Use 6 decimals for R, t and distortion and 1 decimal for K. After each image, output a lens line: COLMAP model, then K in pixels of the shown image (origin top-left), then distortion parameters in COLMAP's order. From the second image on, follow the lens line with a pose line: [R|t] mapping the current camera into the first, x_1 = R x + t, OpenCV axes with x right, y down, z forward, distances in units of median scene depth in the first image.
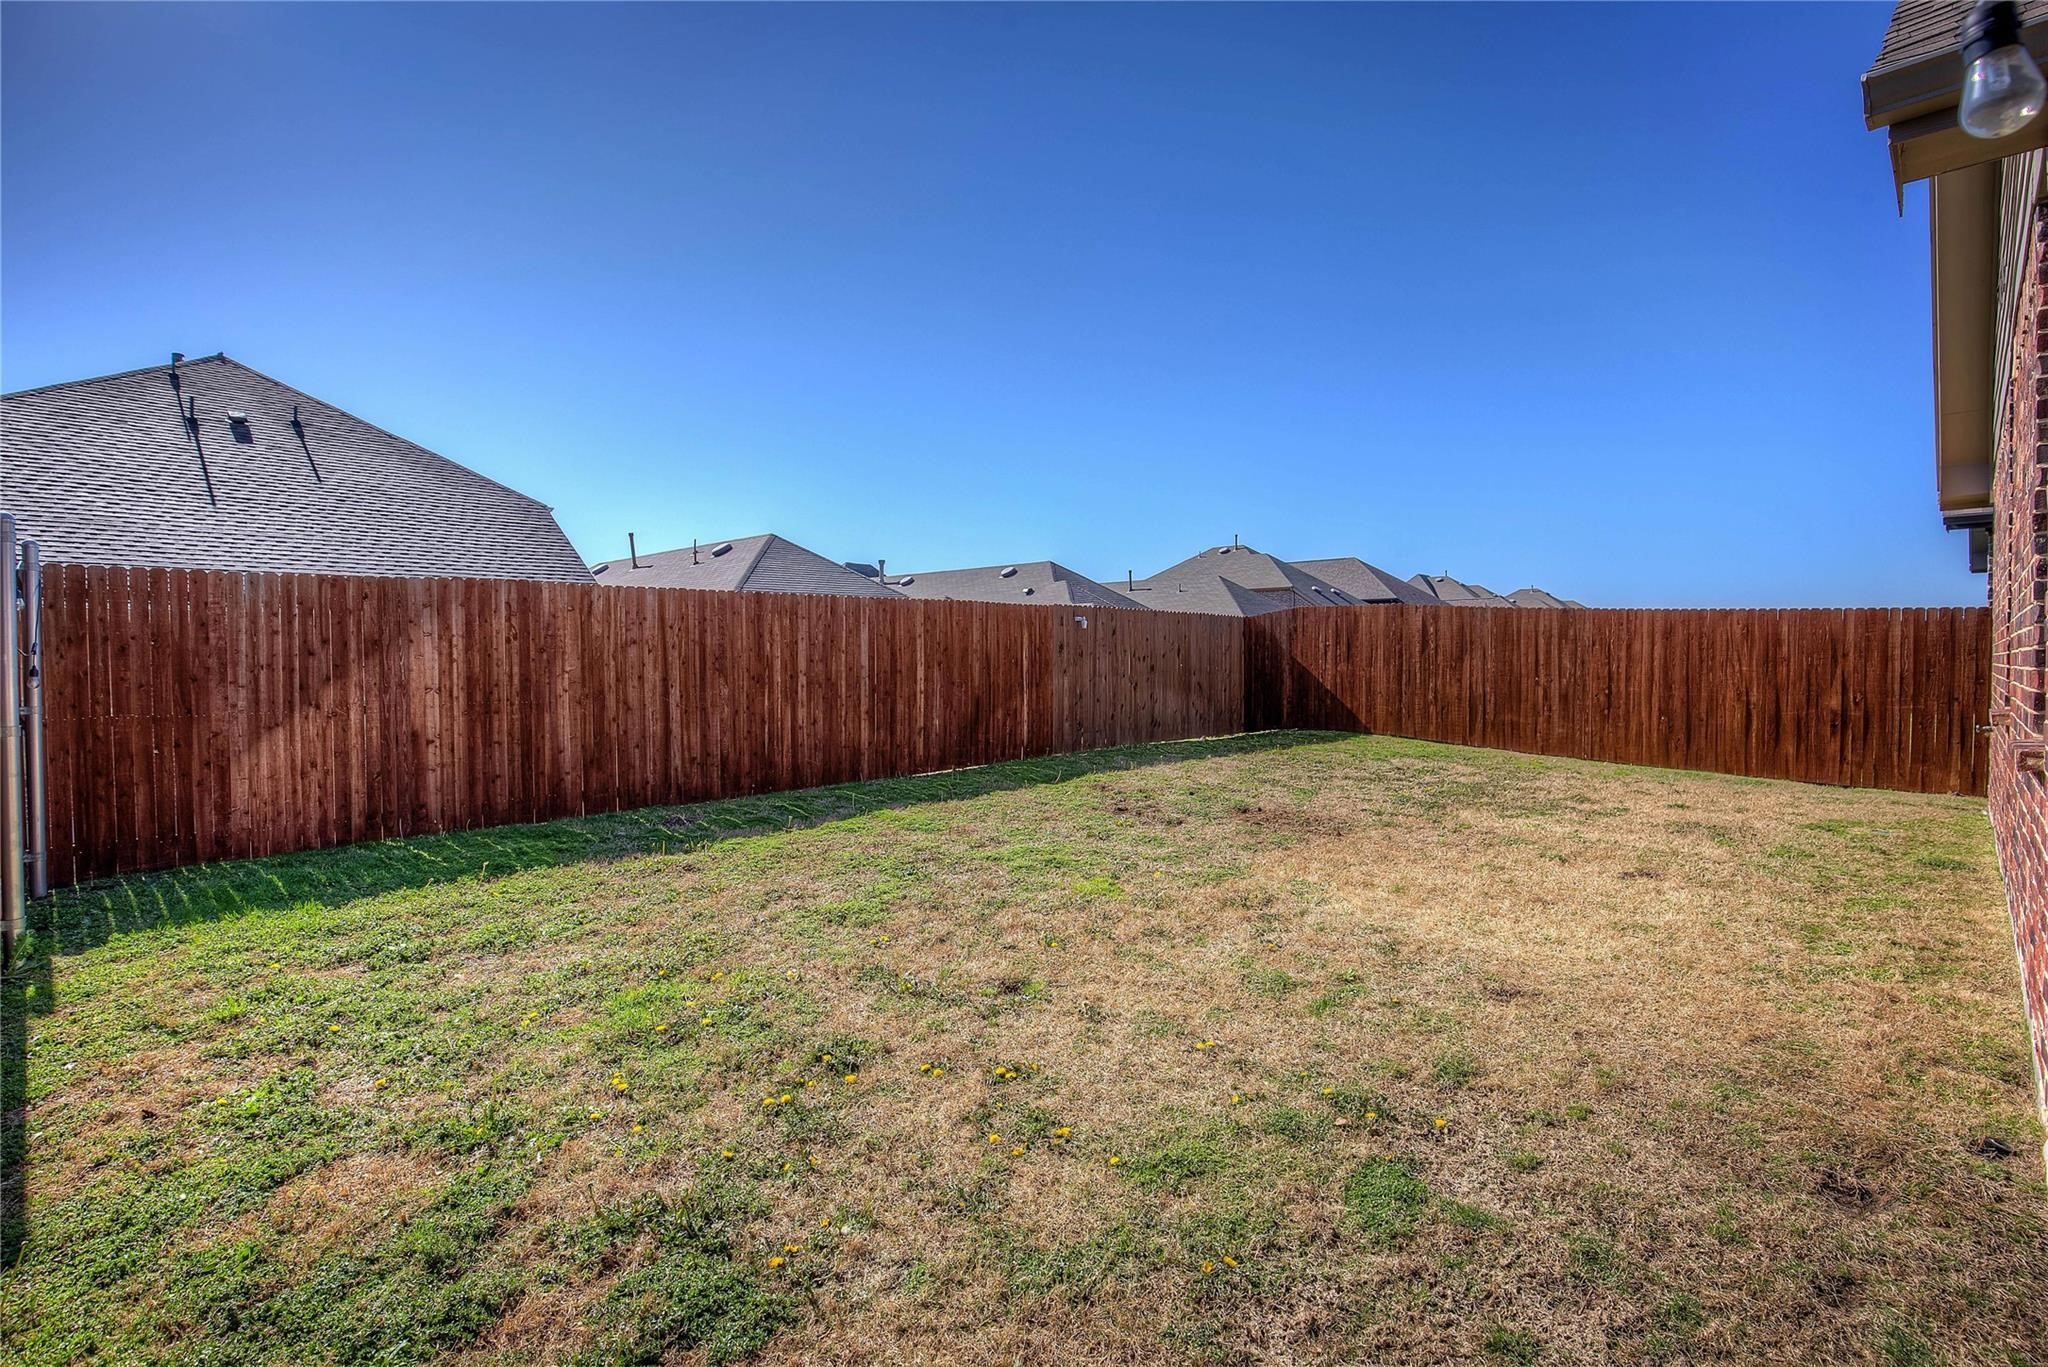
lens RADIAL K [[941.0, 0, 1034.6], [0, 941.0, 680.6], [0, 0, 1]] dist [-0.035677, 0.006072]
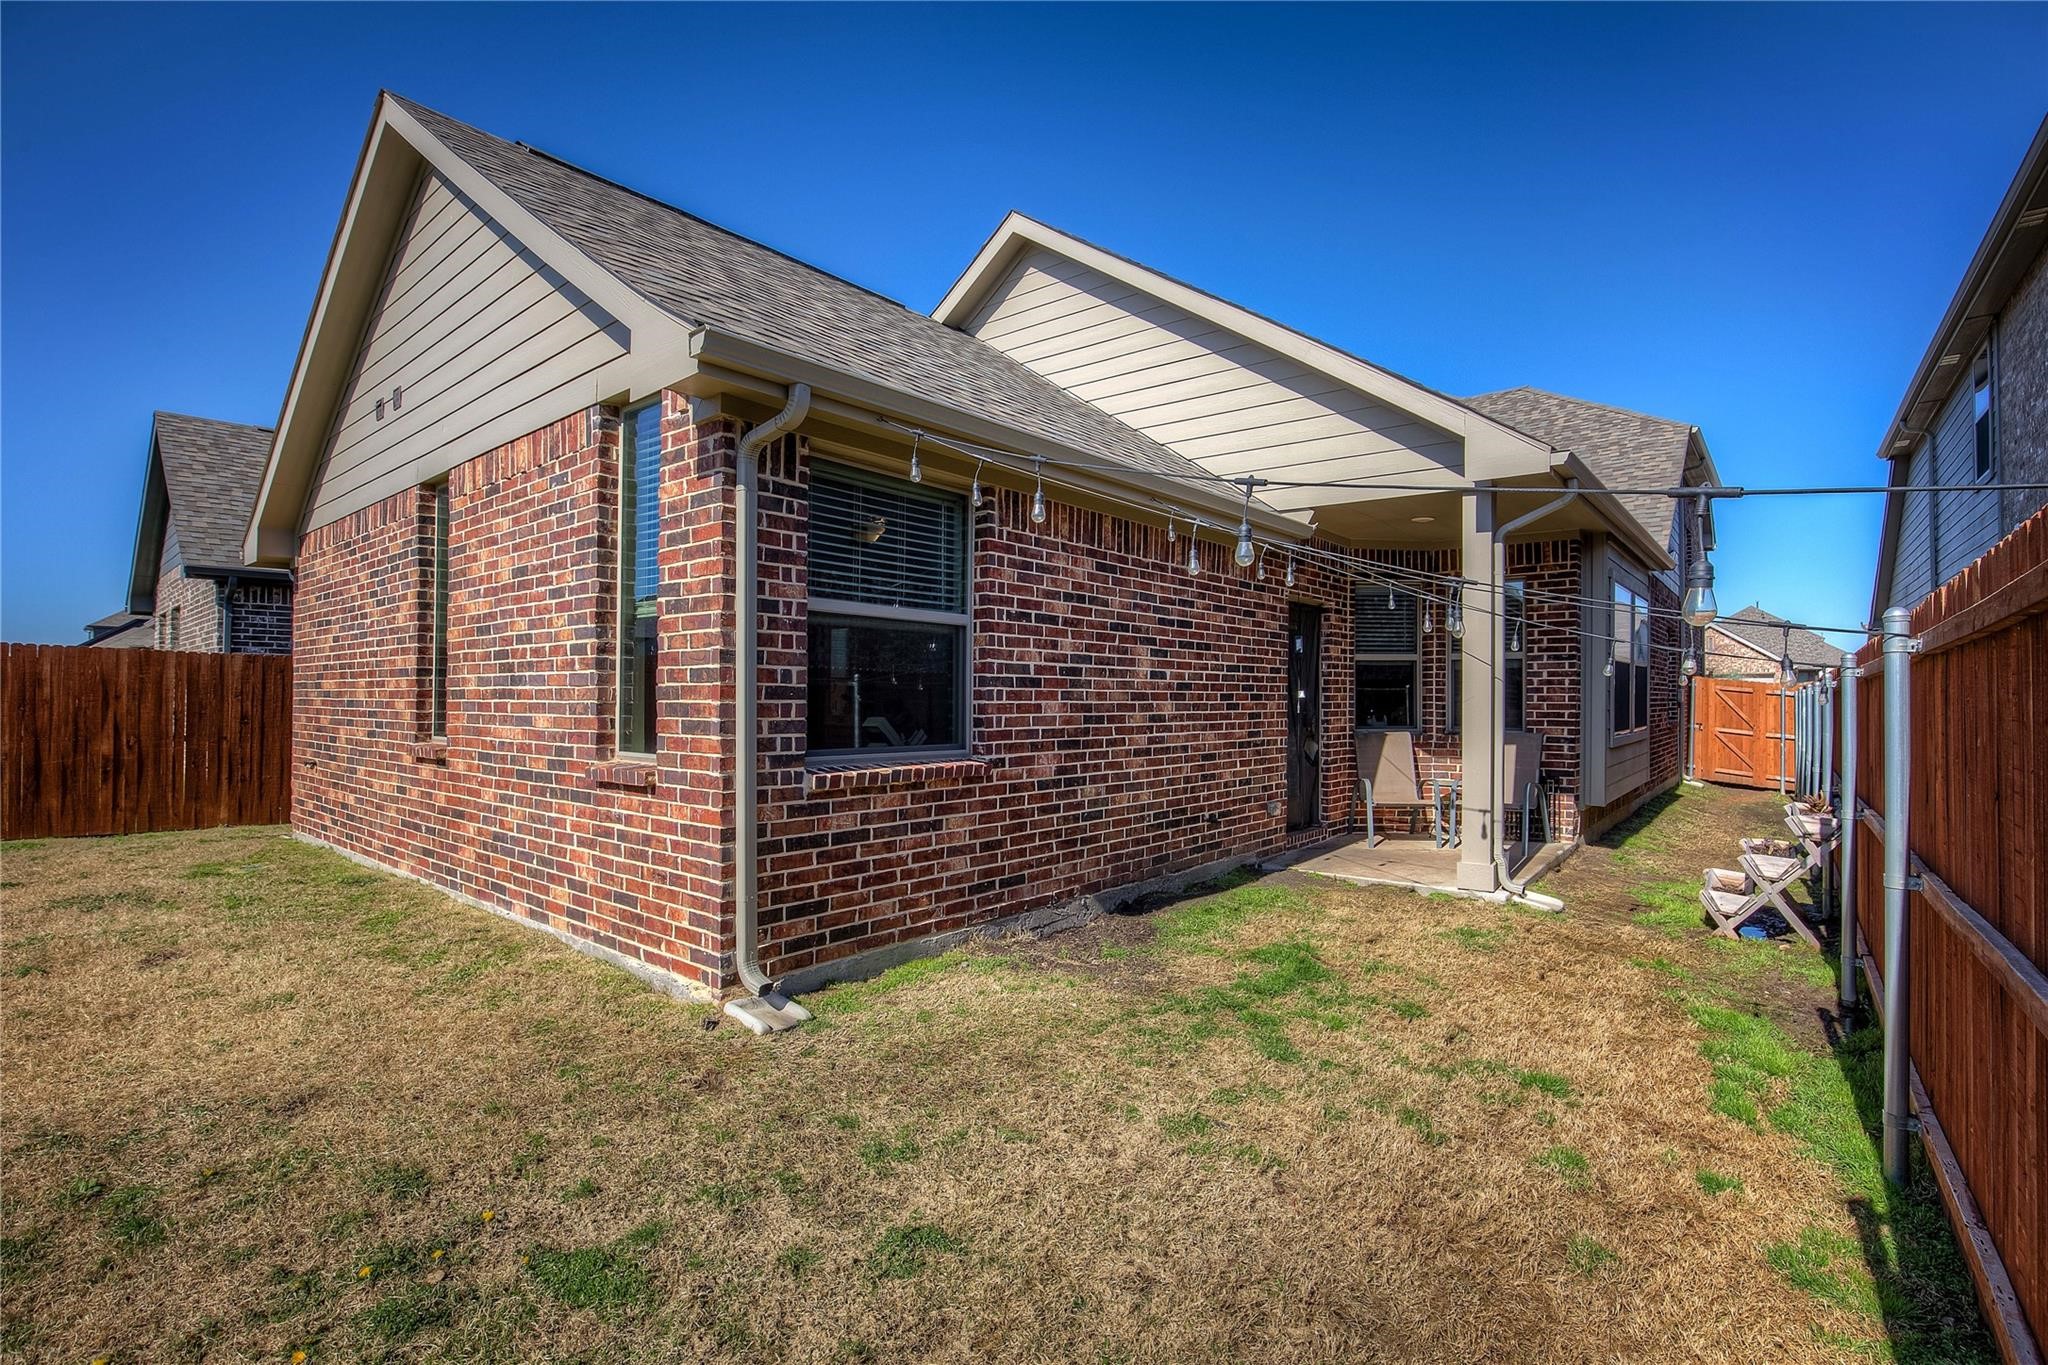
lens RADIAL K [[941.0, 0, 1021.6], [0, 941.0, 686.9], [0, 0, 1]] dist [-0.035677, 0.006072]
pose [[-0.096942, 0.010434, 0.995235, -0.155240], [0.020221, 0.999759, -0.008512, -0.011276], [-0.995085, 0.019300, -0.097129, 0.153691]]
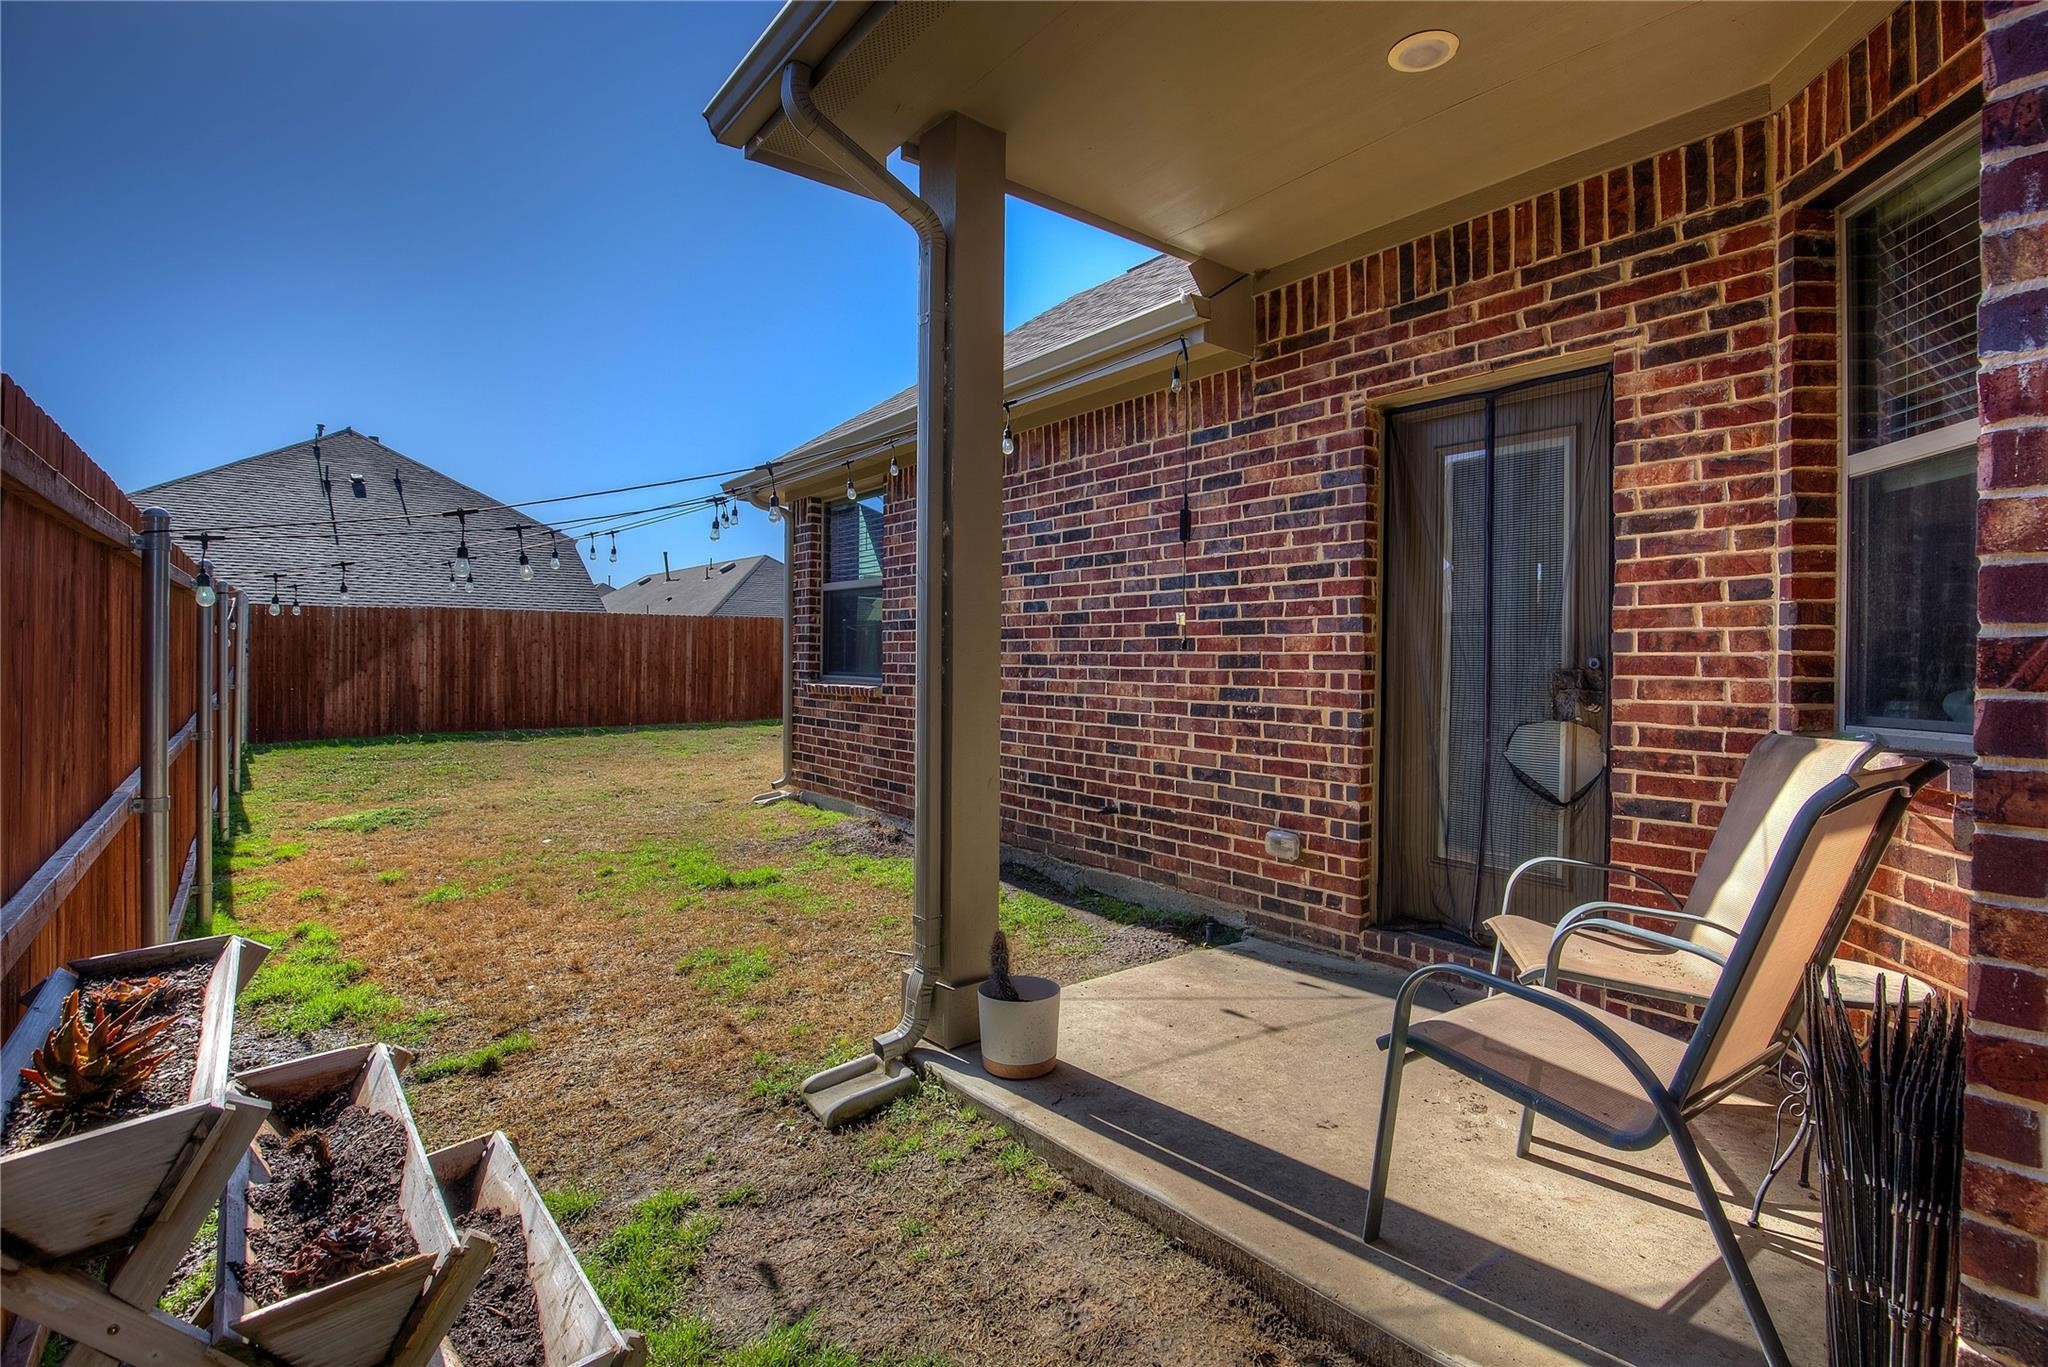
lens RADIAL K [[941.0, 0, 1017.0], [0, 941.0, 665.8], [0, 0, 1]] dist [-0.035677, 0.006072]
pose [[0.994196, 0.012464, -0.106858, 0.581451], [-0.014603, 0.999708, -0.019261, 0.023421], [0.106587, 0.020710, 0.994088, -0.587995]]
